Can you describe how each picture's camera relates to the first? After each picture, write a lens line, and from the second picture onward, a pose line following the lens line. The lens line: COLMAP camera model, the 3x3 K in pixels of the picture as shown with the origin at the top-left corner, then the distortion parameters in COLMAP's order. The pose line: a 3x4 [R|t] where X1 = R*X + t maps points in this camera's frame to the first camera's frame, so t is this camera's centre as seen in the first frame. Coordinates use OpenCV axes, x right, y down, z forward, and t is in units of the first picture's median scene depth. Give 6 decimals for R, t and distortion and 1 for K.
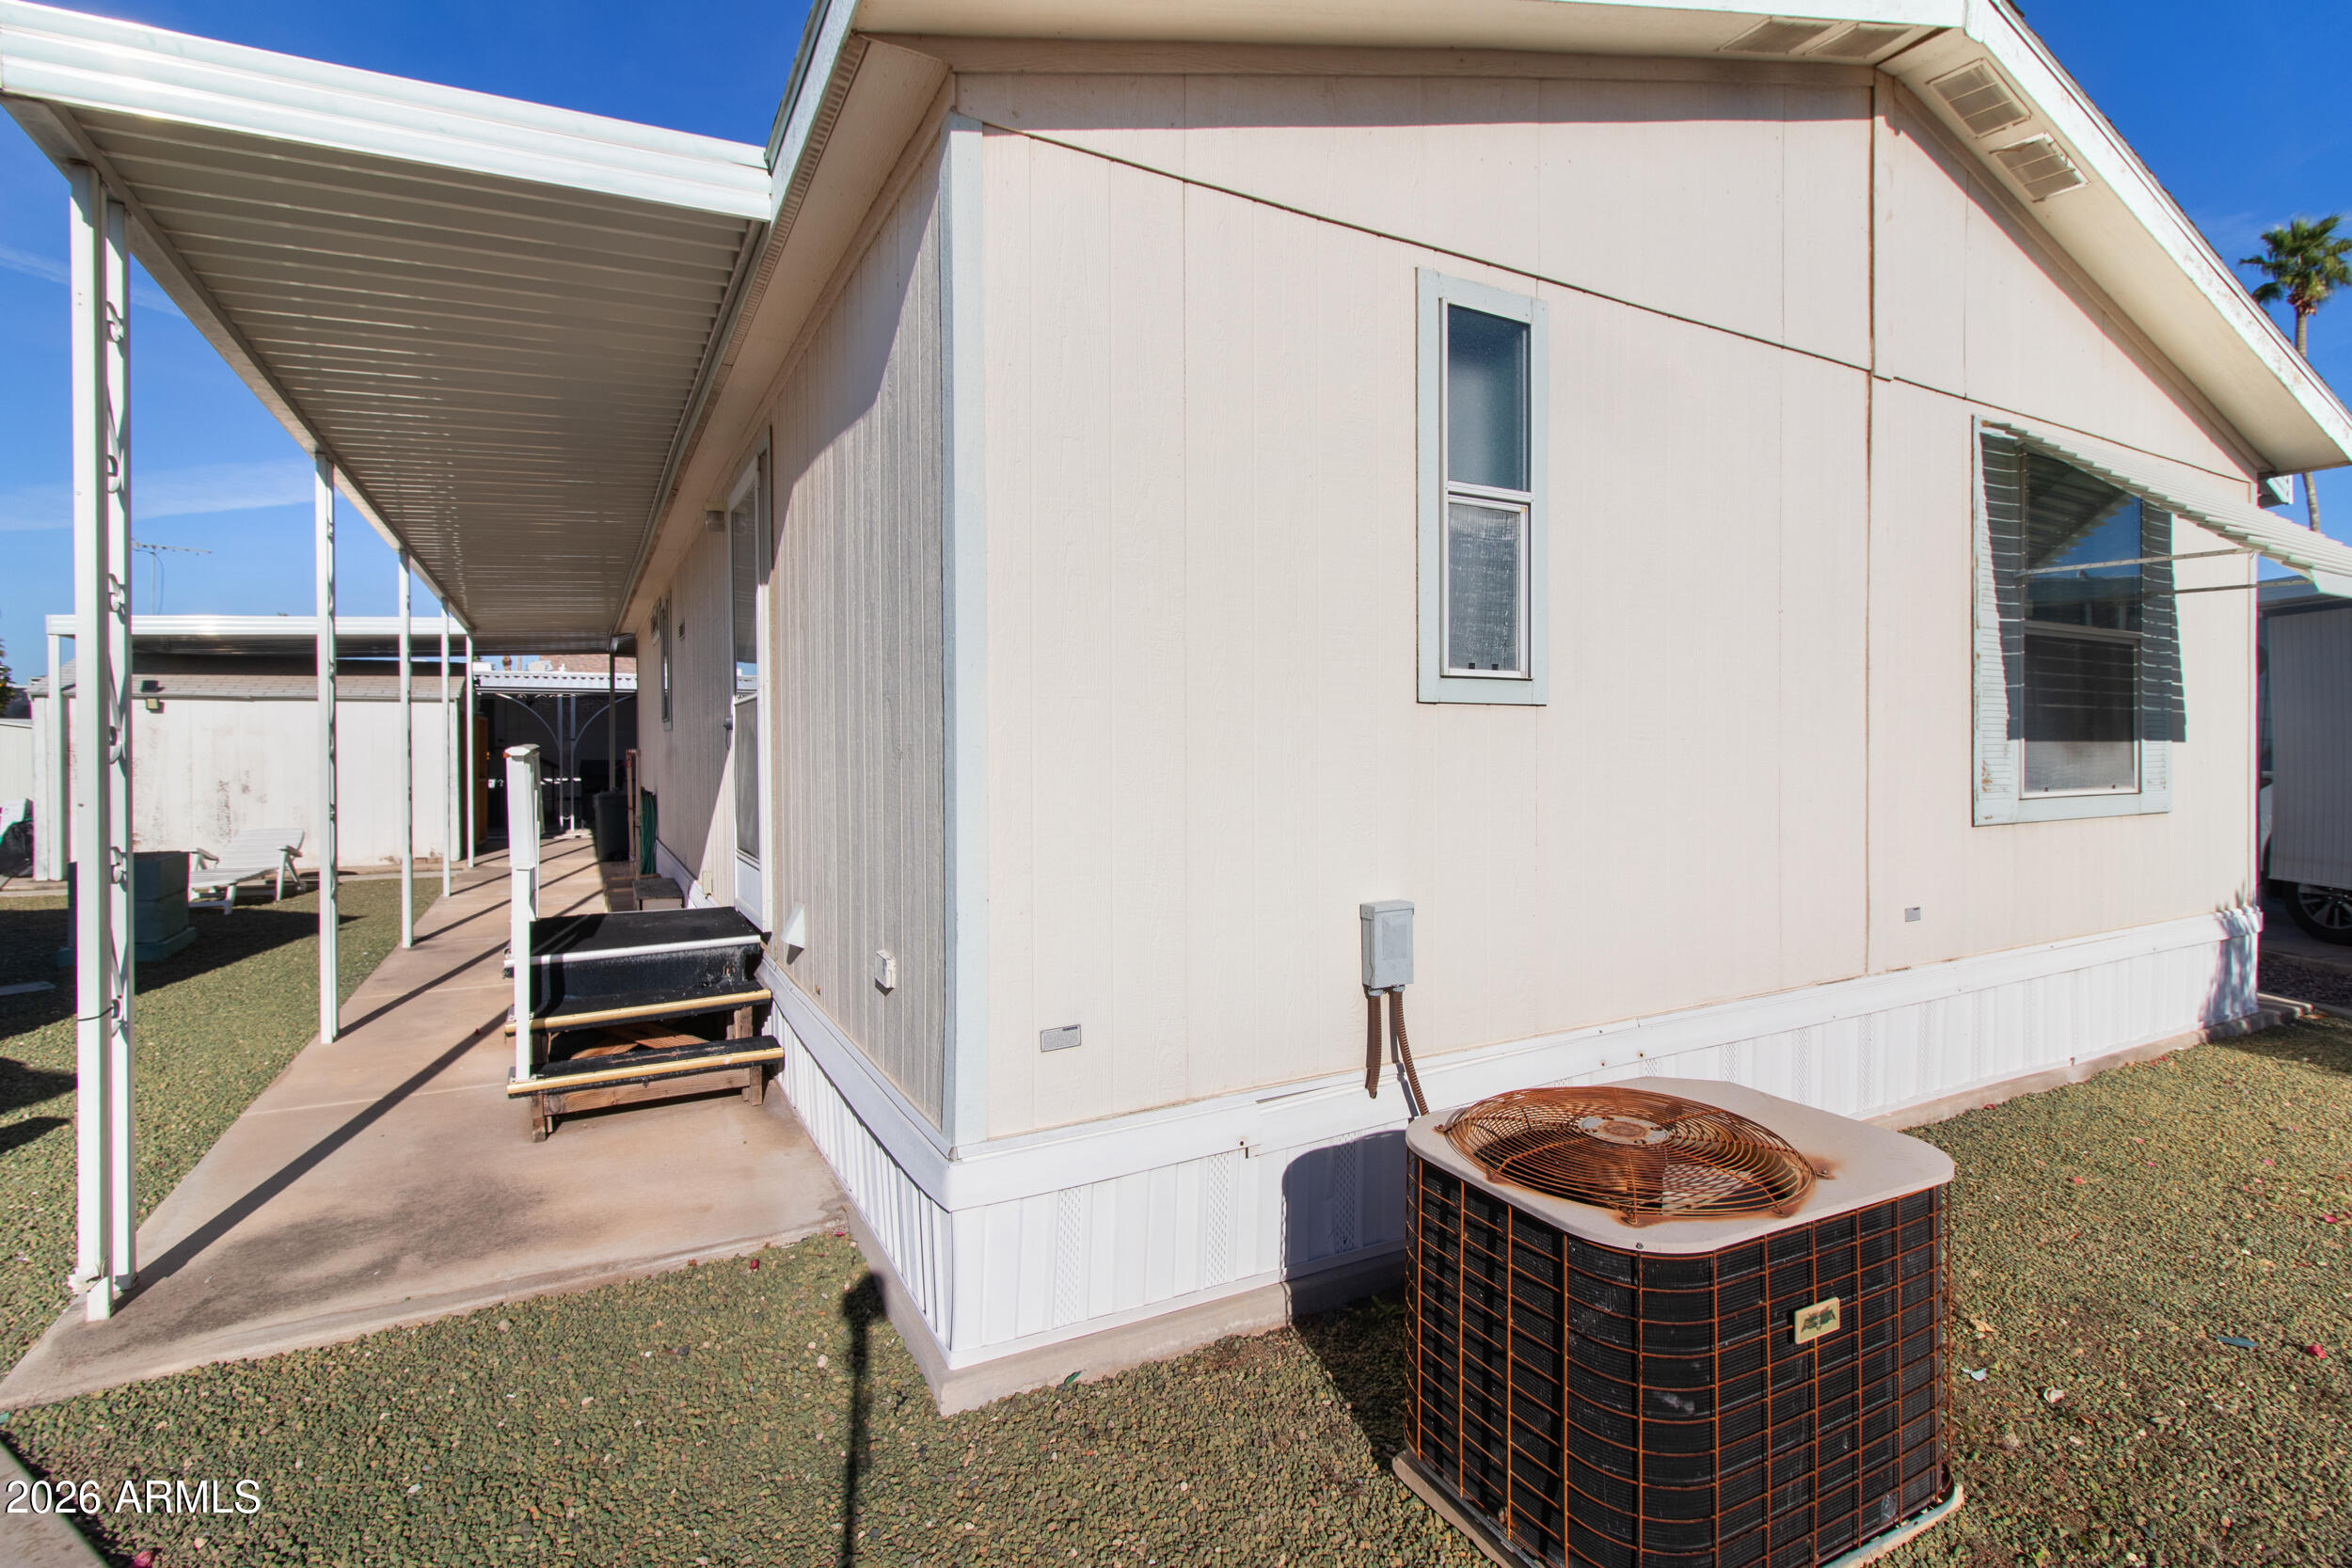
lens RADIAL K [[1085.7, 0, 1174.3], [0, 1085.7, 746.5], [0, 0, 1]] dist [-0.001026, -0.000042]
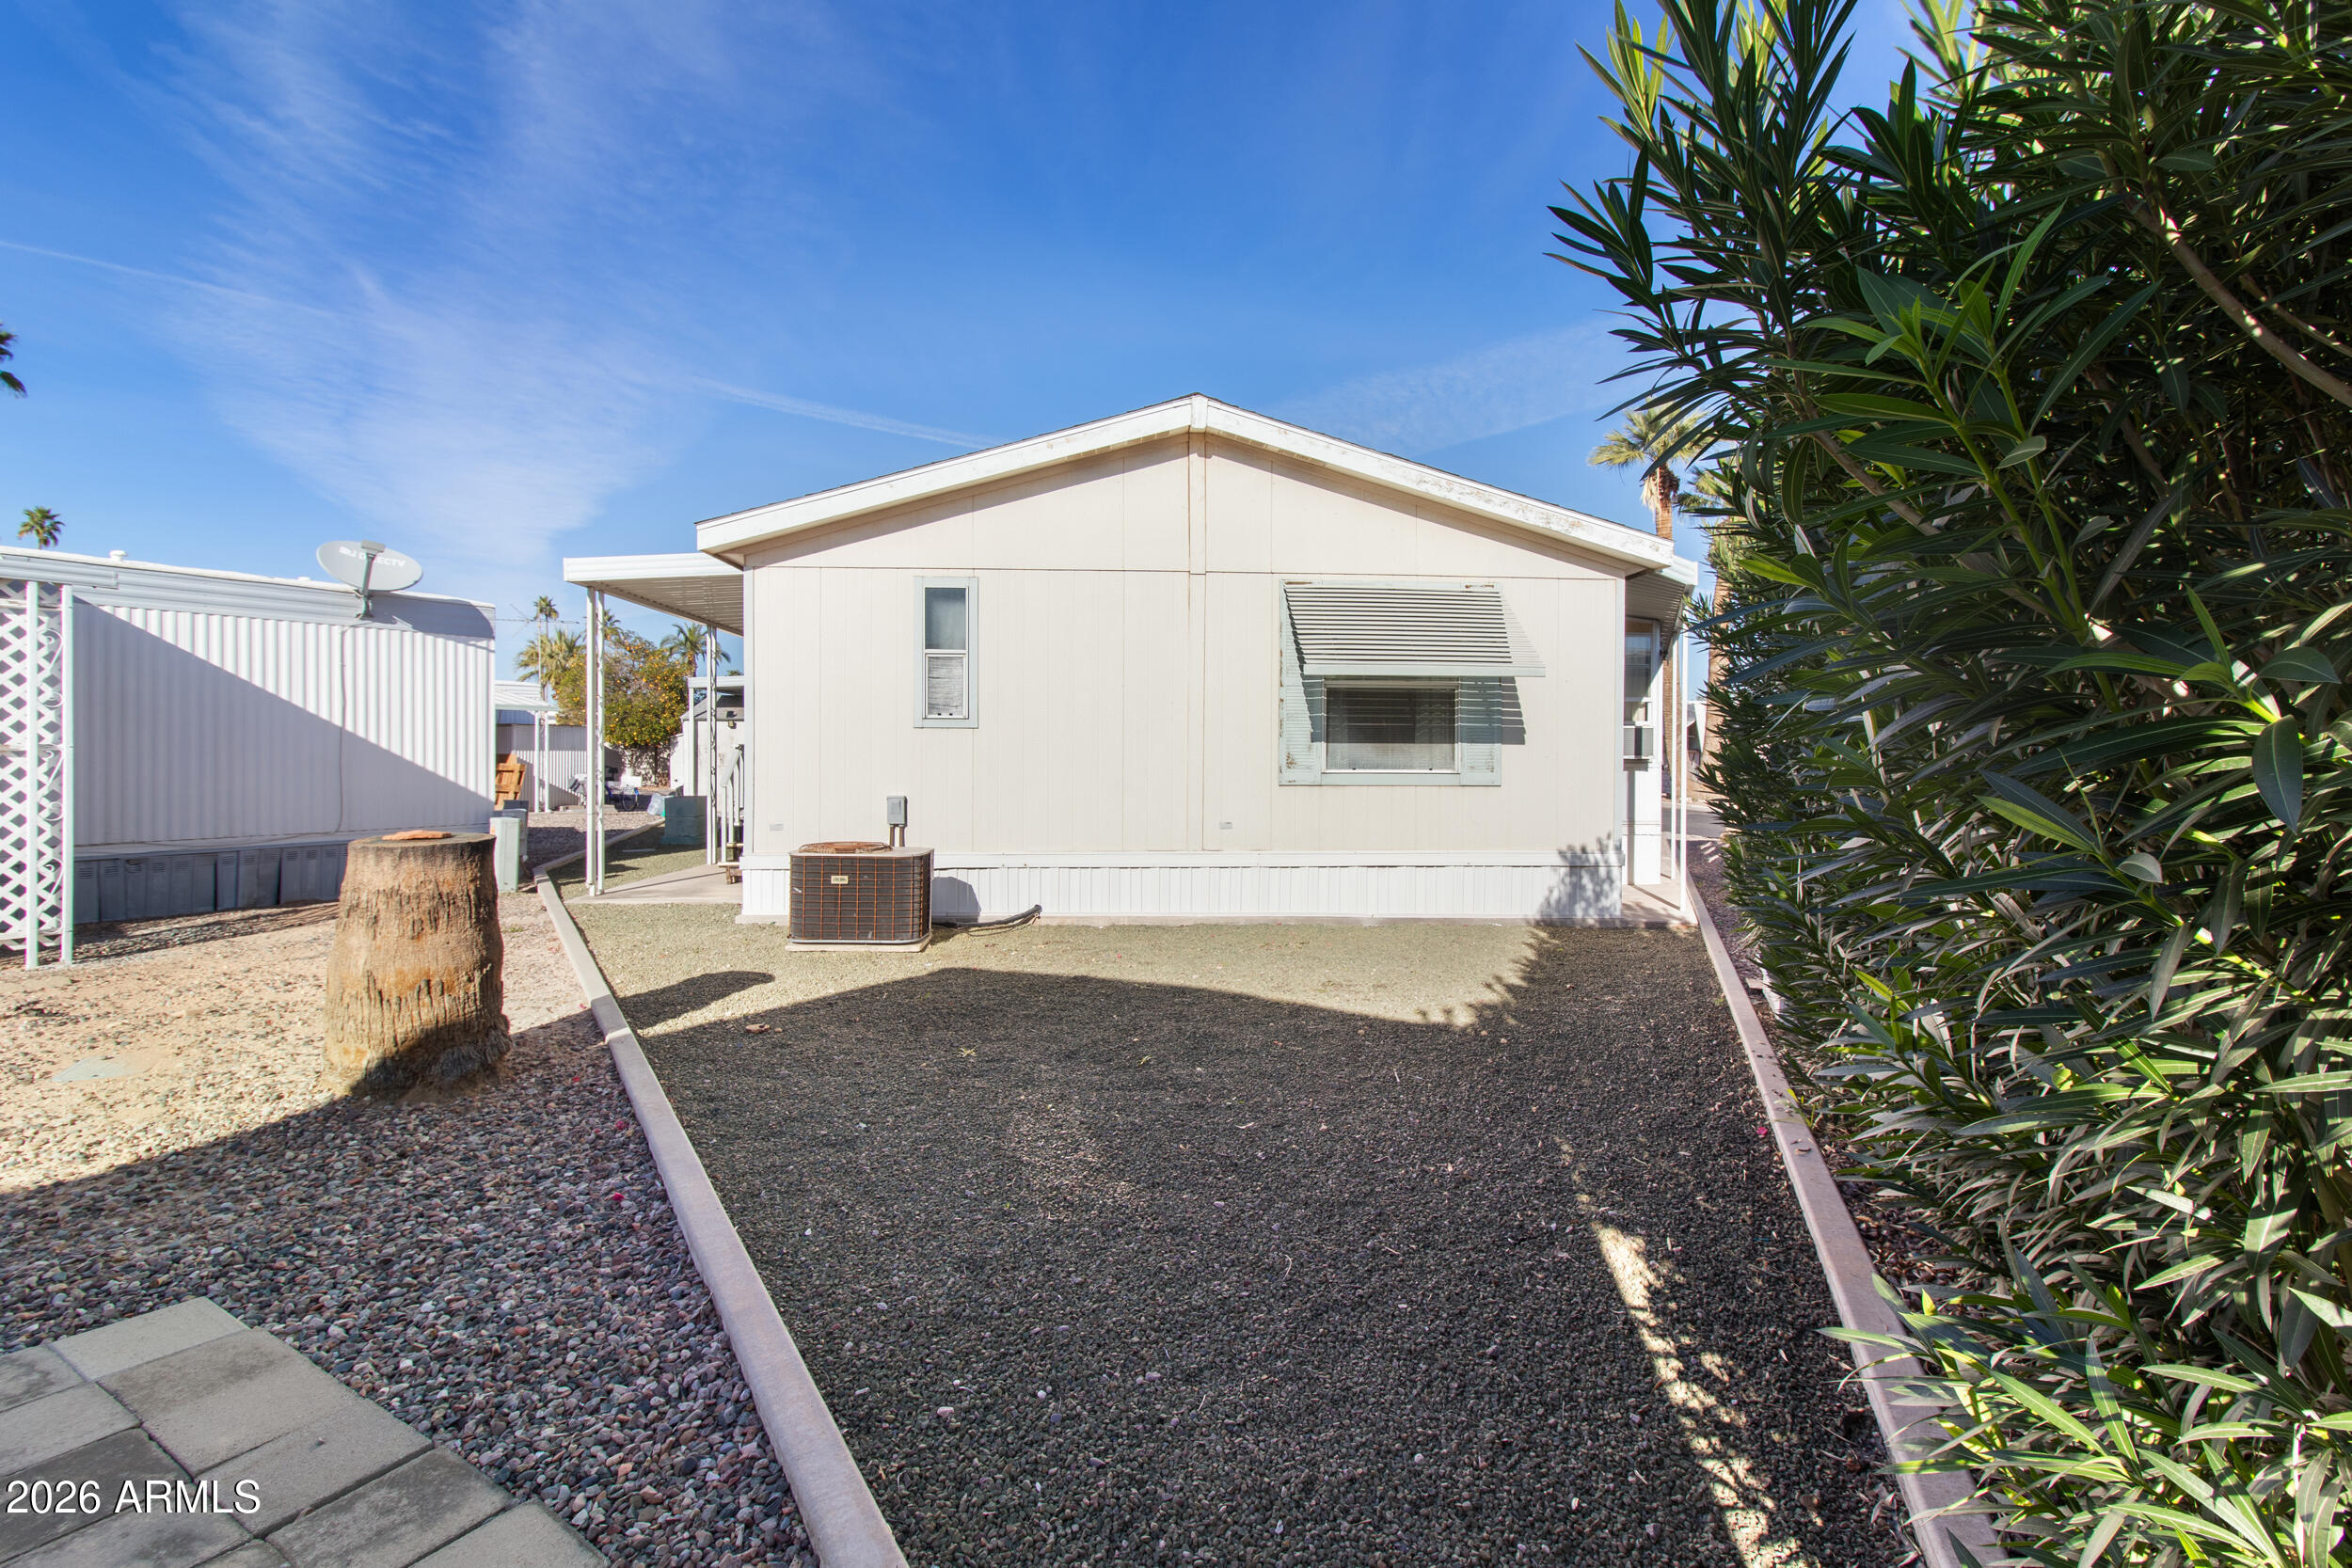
lens RADIAL K [[1085.7, 0, 1174.3], [0, 1085.7, 746.5], [0, 0, 1]] dist [-0.001026, -0.000042]
pose [[0.901992, 0.002847, -0.431743, 1.550151], [-0.005906, 0.999966, -0.005744, 0.015046], [0.431712, 0.007731, 0.901978, -0.963685]]
